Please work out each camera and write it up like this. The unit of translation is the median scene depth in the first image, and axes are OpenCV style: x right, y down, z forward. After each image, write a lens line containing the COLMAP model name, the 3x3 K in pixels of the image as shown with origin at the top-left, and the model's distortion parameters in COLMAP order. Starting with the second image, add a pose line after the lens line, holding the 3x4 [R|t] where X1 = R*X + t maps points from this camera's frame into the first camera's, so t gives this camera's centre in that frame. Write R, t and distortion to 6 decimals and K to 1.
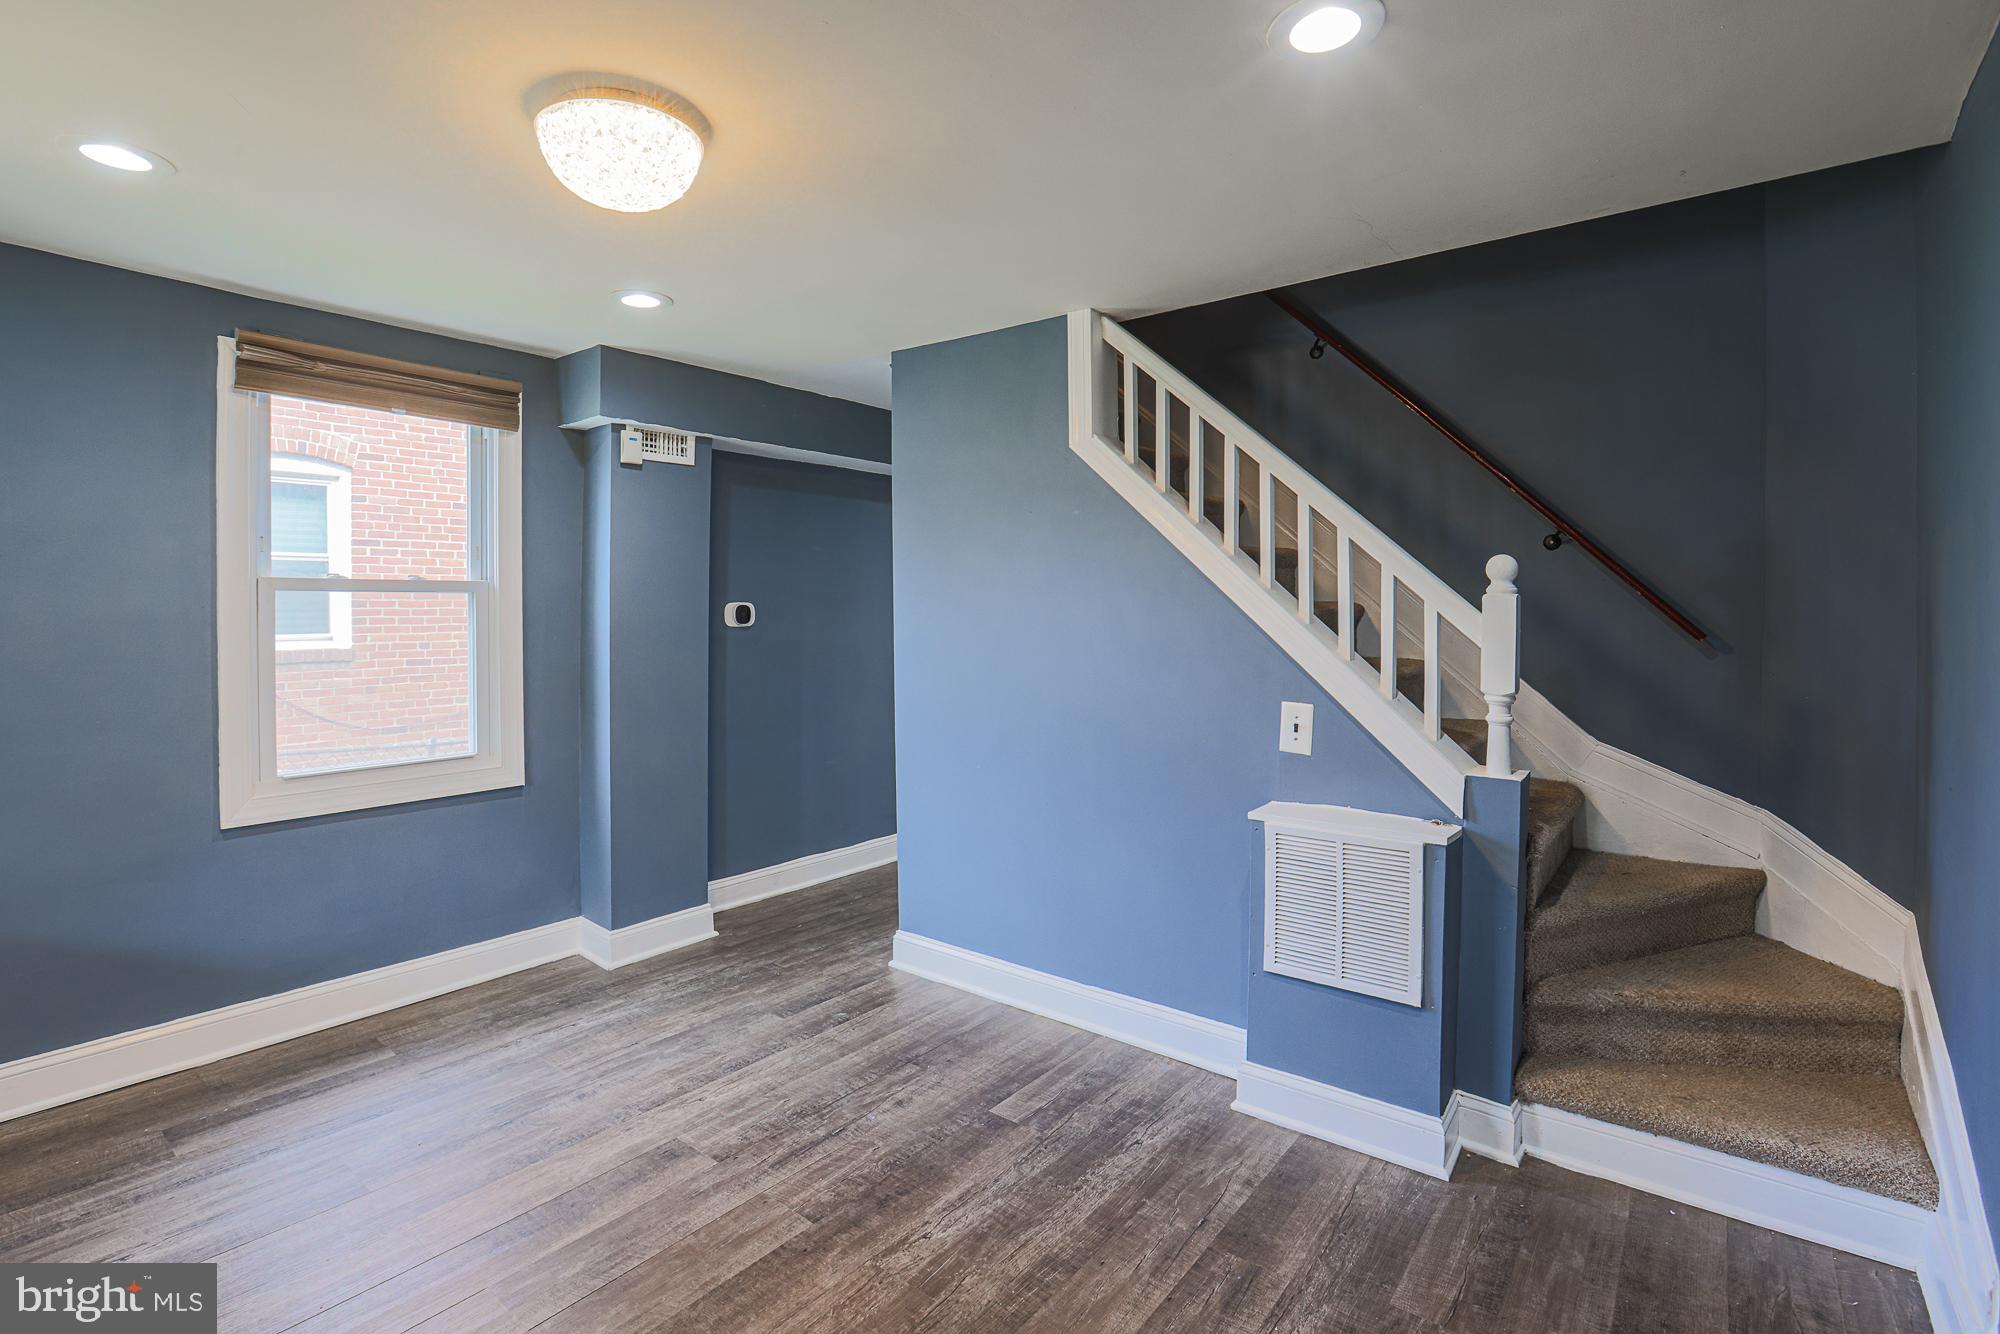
lens RADIAL K [[937.6, 0, 994.2], [0, 937.6, 603.5], [0, 0, 1]] dist [-0.045619, 0.013945]
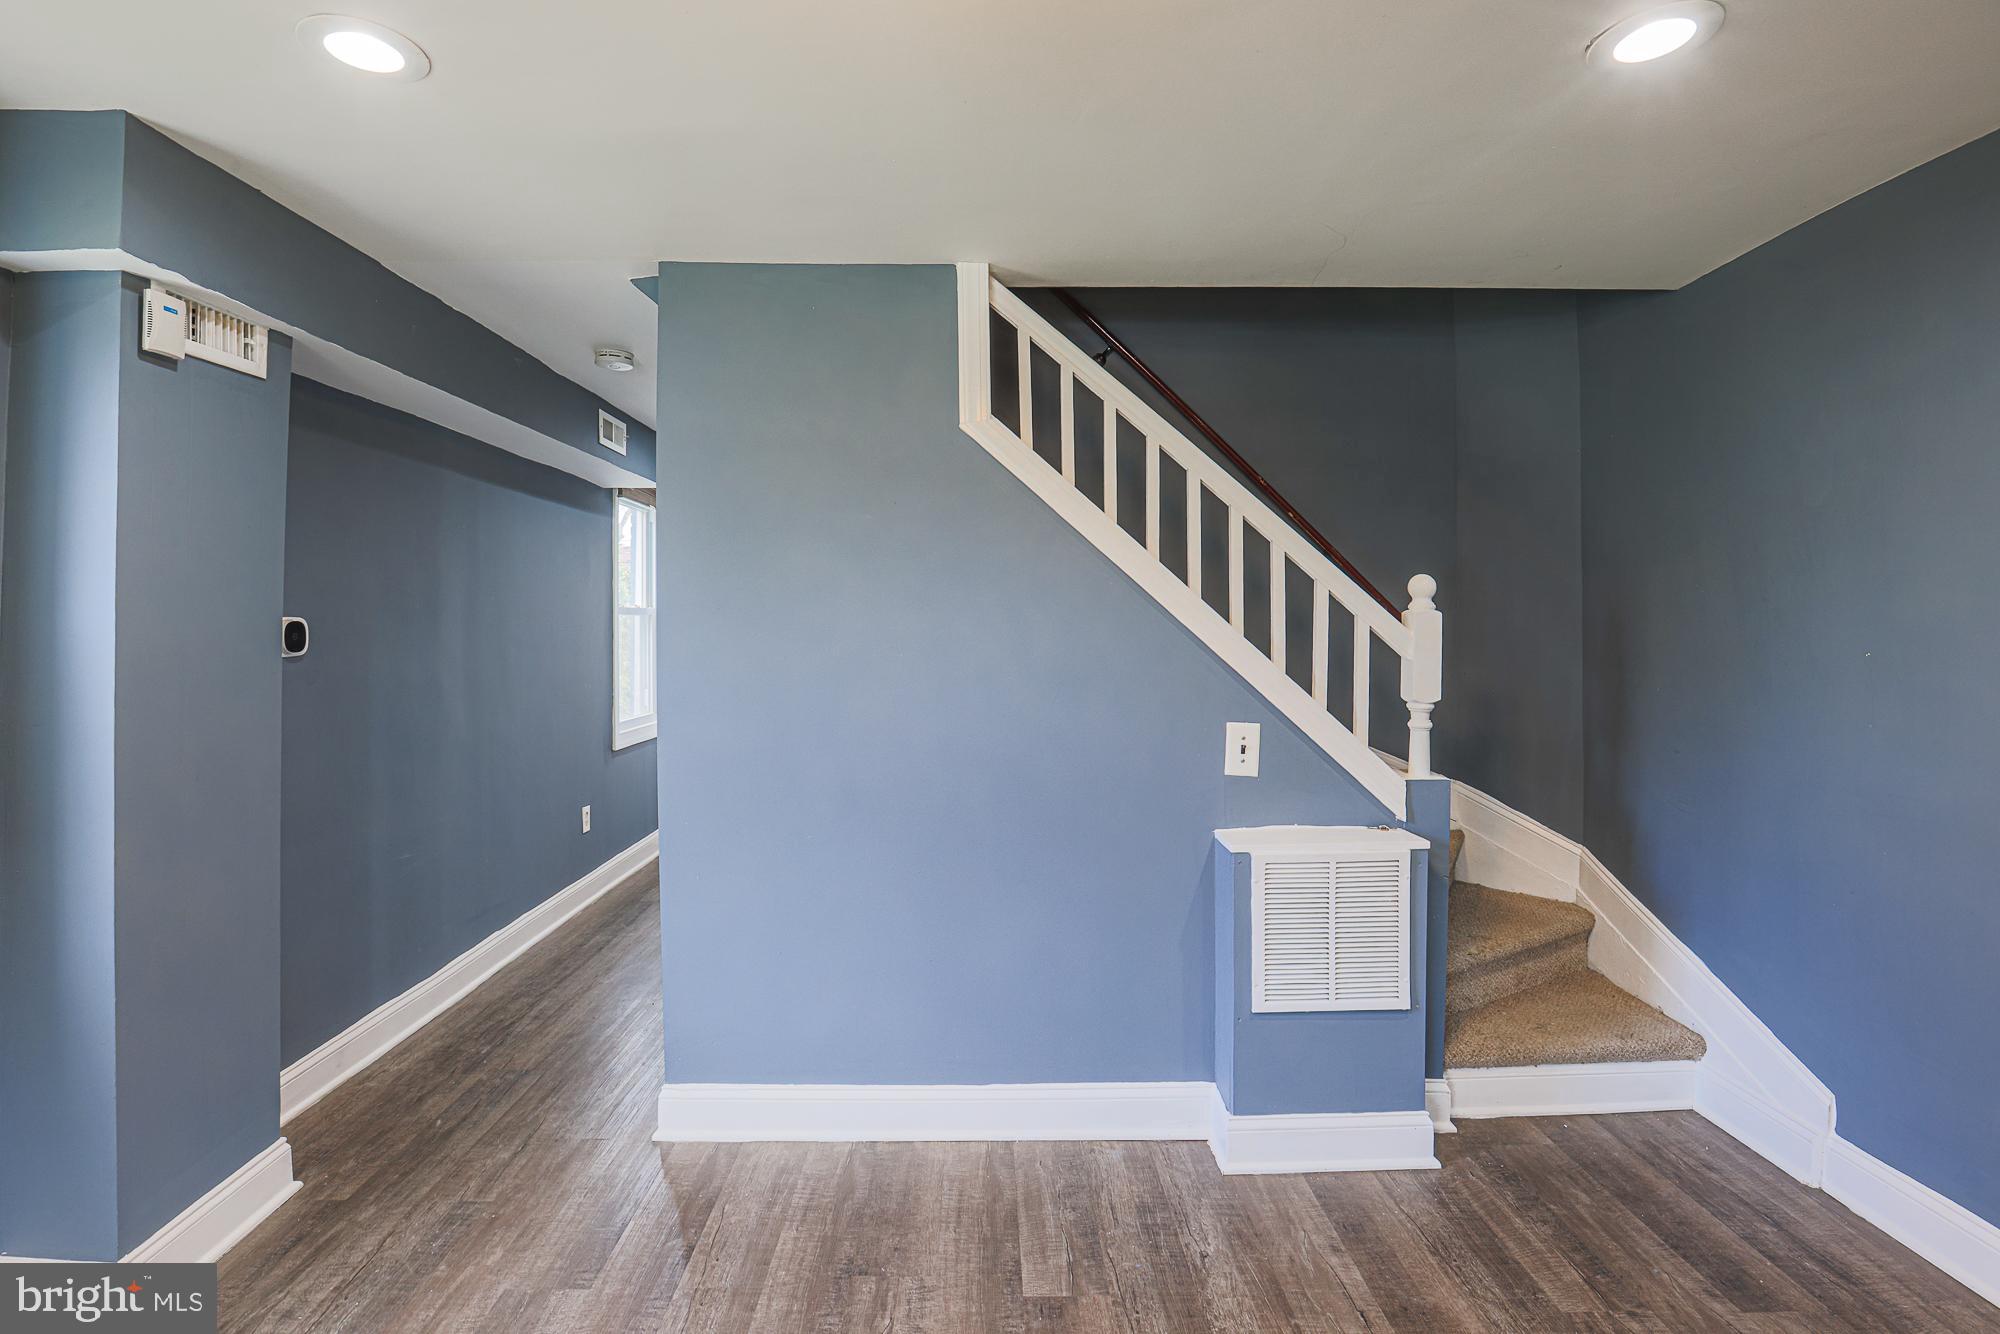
lens RADIAL K [[937.6, 0, 994.2], [0, 937.6, 603.5], [0, 0, 1]] dist [-0.045619, 0.013945]
pose [[0.778285, 0.009652, 0.627837, -0.470912], [-0.000502, 0.999891, -0.014748, -0.001589], [-0.627911, 0.011163, 0.778205, 0.409295]]
